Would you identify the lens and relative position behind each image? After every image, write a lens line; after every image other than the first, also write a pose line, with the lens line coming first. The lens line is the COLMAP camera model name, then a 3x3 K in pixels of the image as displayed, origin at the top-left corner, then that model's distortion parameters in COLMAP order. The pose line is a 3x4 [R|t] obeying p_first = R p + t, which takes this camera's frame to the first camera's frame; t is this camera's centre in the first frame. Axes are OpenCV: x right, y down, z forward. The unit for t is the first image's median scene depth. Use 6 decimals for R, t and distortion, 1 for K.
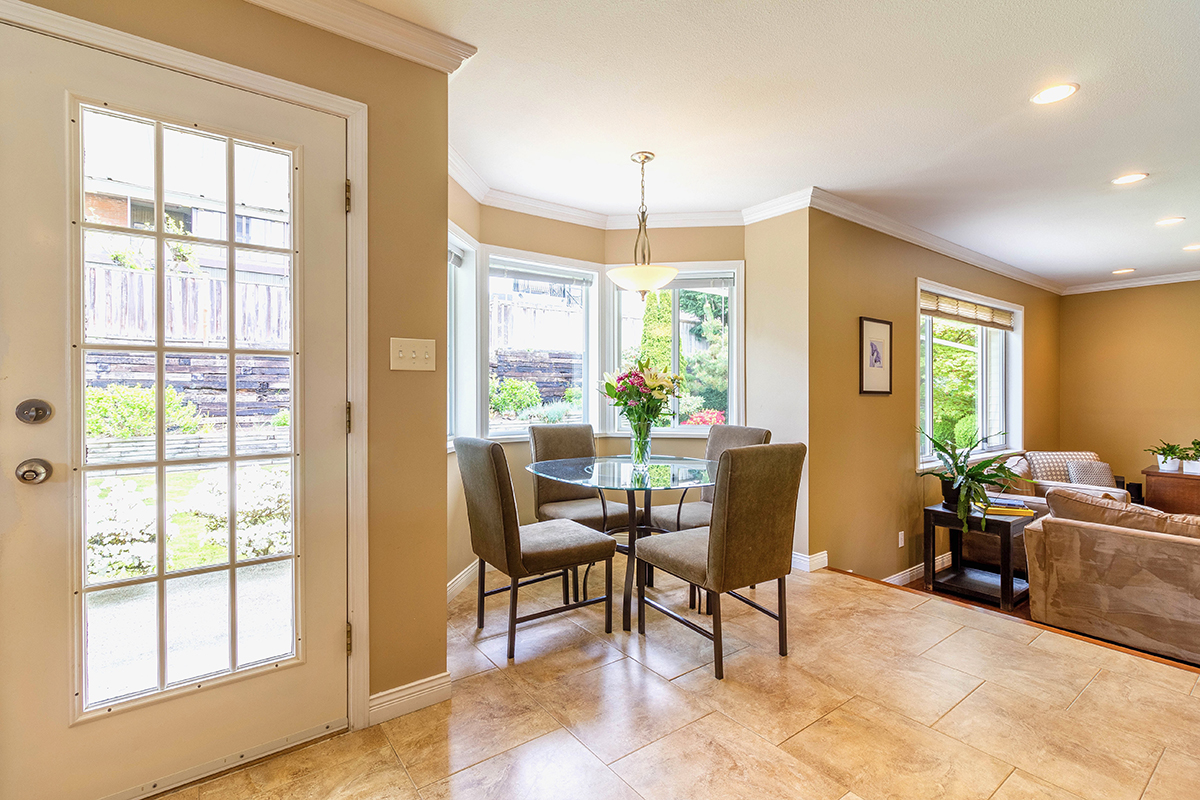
lens RADIAL K [[561.9, 0, 603.8], [0, 561.9, 392.0], [0, 0, 1]] dist [0.002171, 0.000070]
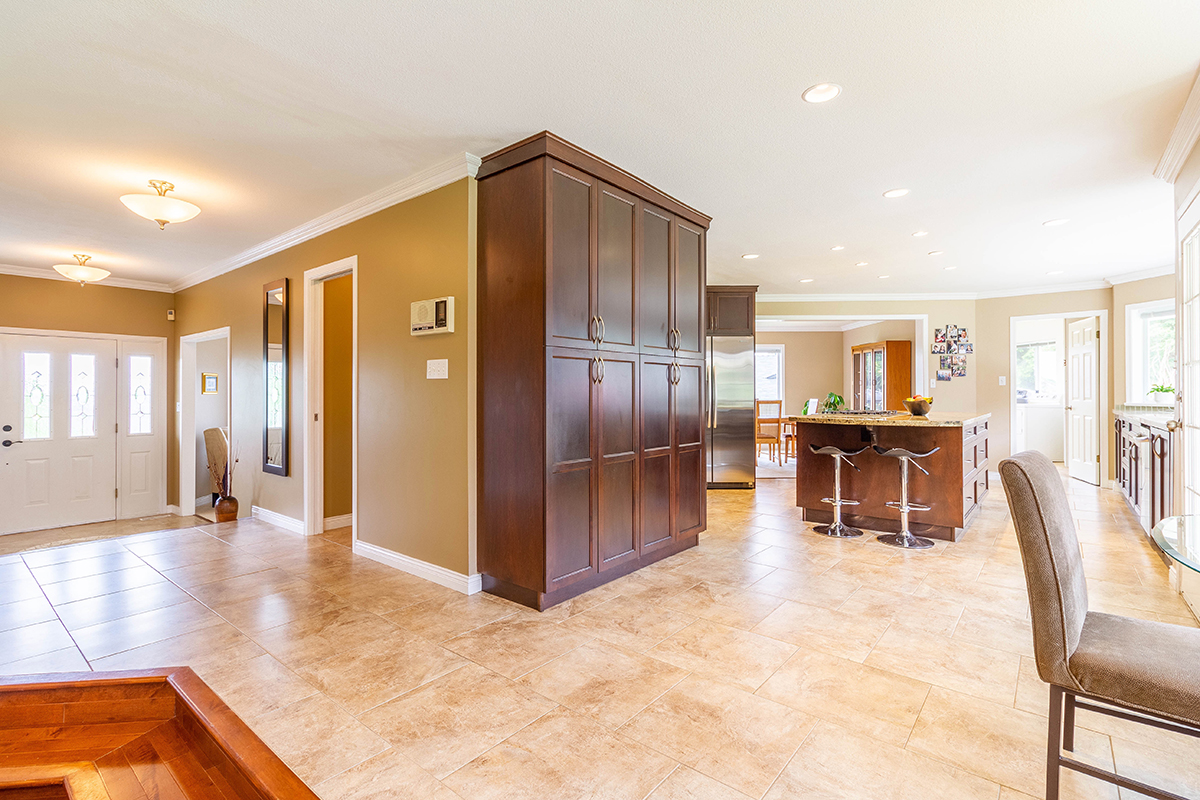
lens RADIAL K [[561.9, 0, 605.3], [0, 561.9, 388.9], [0, 0, 1]] dist [0.002171, 0.000070]
pose [[-0.971386, -0.002105, -0.237498, 0.459419], [-0.000350, 0.999972, -0.007431, 0.005599], [0.237507, -0.007135, -0.971360, 0.727509]]
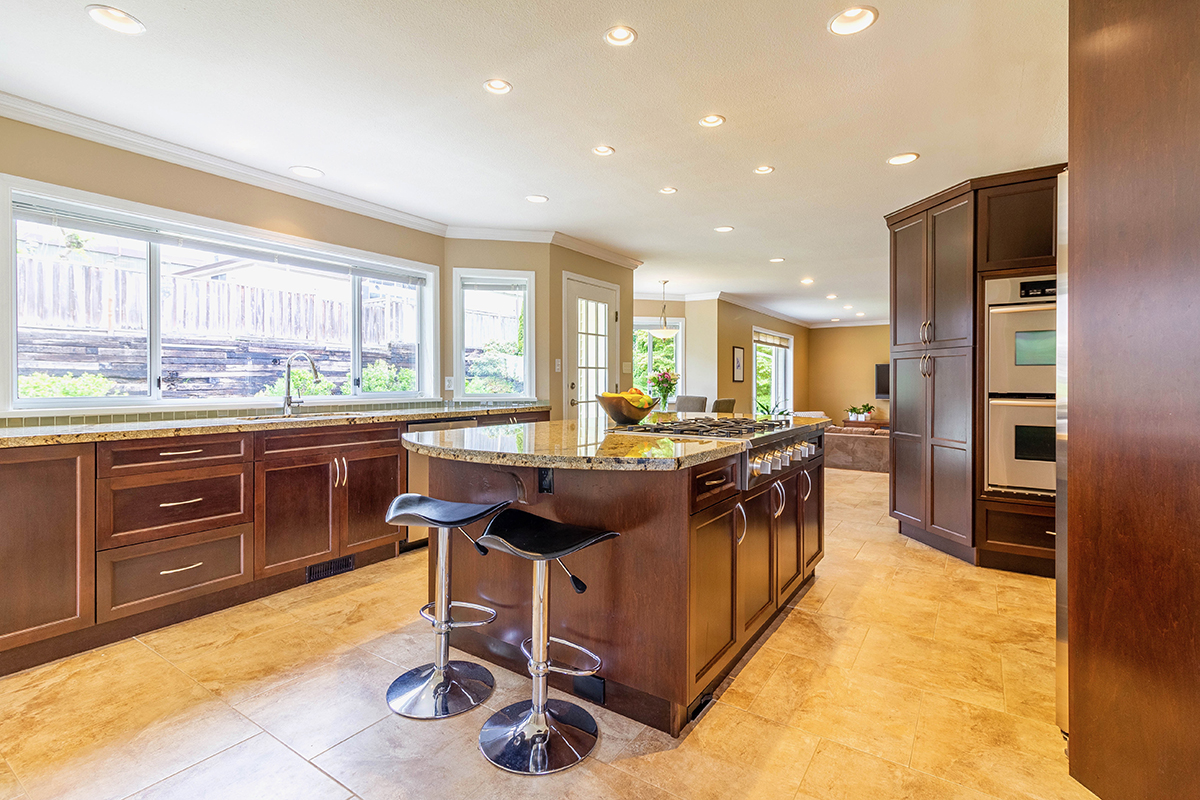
lens RADIAL K [[561.9, 0, 609.3], [0, 561.9, 386.5], [0, 0, 1]] dist [0.002171, 0.000070]
pose [[0.943592, -0.002631, 0.331101, -0.563814], [-0.000421, 0.999958, 0.009146, 0.001500], [-0.331111, -0.008770, 0.943551, -0.703177]]
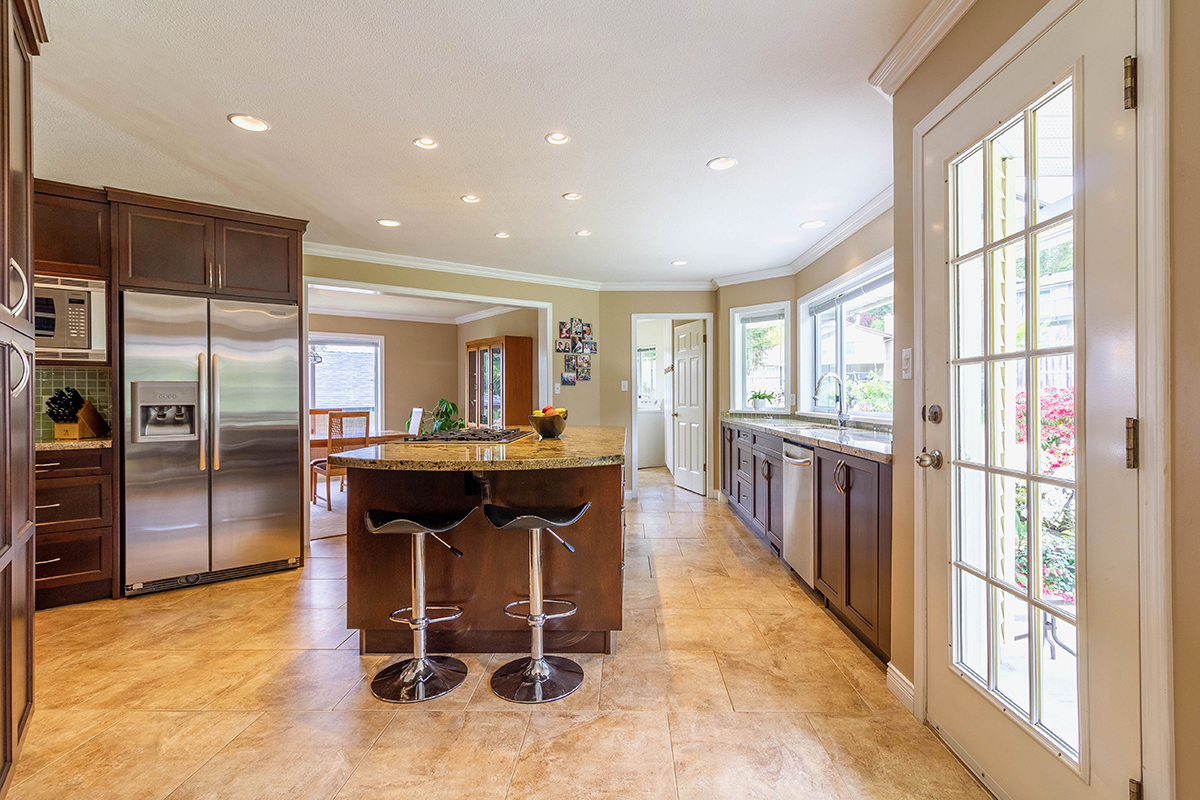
lens RADIAL K [[561.9, 0, 606.0], [0, 561.9, 394.1], [0, 0, 1]] dist [0.002171, 0.000070]
pose [[-0.635187, 0.000505, -0.772358, 0.144550], [0.003675, 0.999990, -0.002369, -0.004694], [0.772350, -0.004343, -0.635183, 0.352941]]
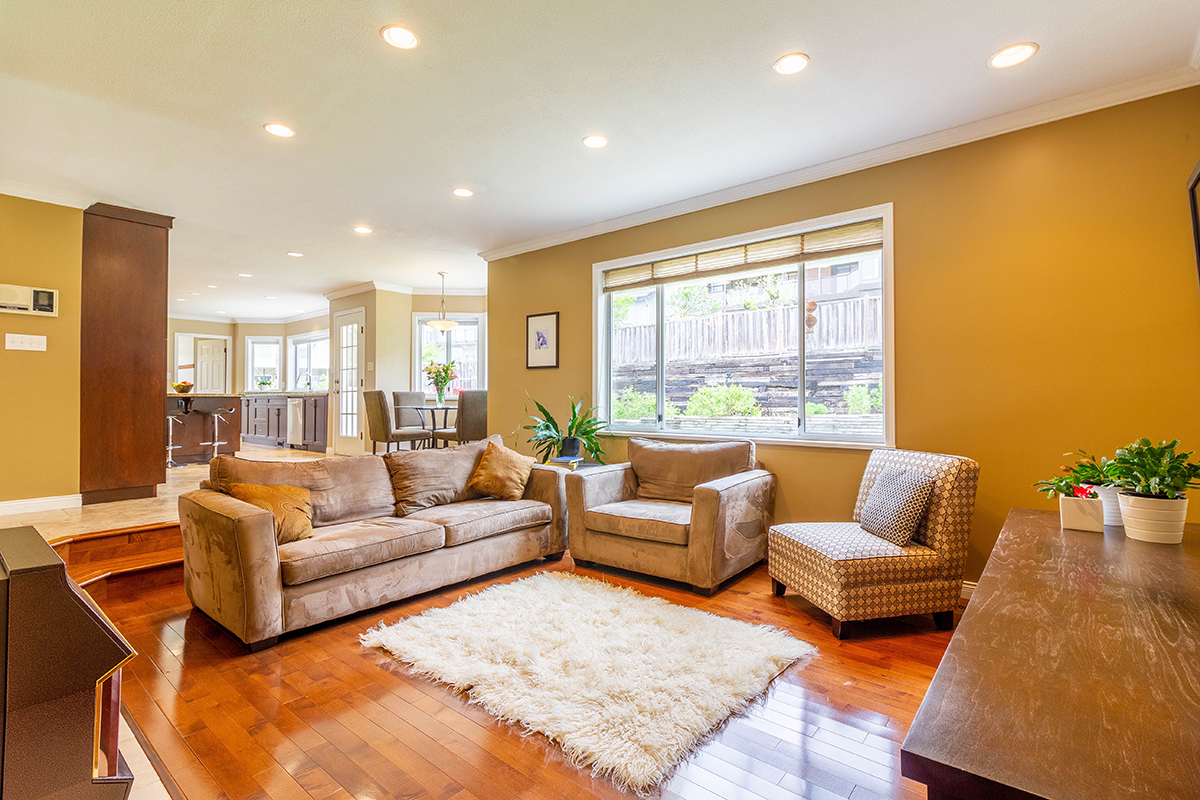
lens RADIAL K [[561.9, 0, 605.1], [0, 561.9, 393.1], [0, 0, 1]] dist [0.002171, 0.000070]
pose [[0.217527, -0.011582, -0.975986, 1.501338], [0.002428, 0.999933, -0.011325, 0.064333], [0.976051, 0.000094, 0.217541, 0.692820]]
